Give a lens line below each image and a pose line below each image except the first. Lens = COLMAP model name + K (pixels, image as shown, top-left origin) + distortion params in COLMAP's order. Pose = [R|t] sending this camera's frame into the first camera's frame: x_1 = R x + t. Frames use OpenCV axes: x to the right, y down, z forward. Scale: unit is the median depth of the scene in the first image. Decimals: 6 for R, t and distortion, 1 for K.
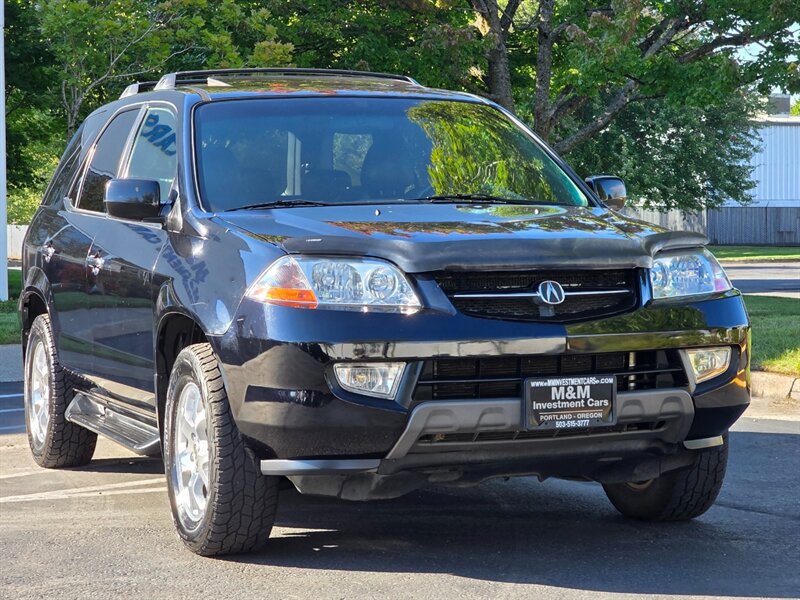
lens RADIAL K [[1813.3, 0, 400.0], [0, 1813.3, 300.0], [0, 0, 1]] dist [-0.217896, 0.455479]
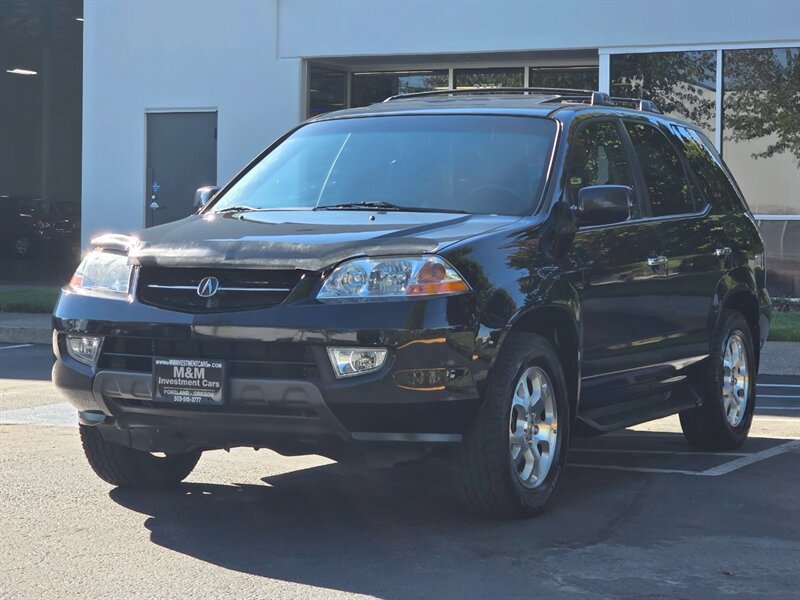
lens RADIAL K [[1611.1, 0, 400.0], [0, 1611.1, 300.0], [0, 0, 1]] dist [0.053053, -0.053682]
pose [[0.681166, 0.050494, -0.730386, 0.940635], [-0.045079, 0.998619, 0.026996, -0.029704], [0.730740, 0.014536, 0.682501, 0.387104]]
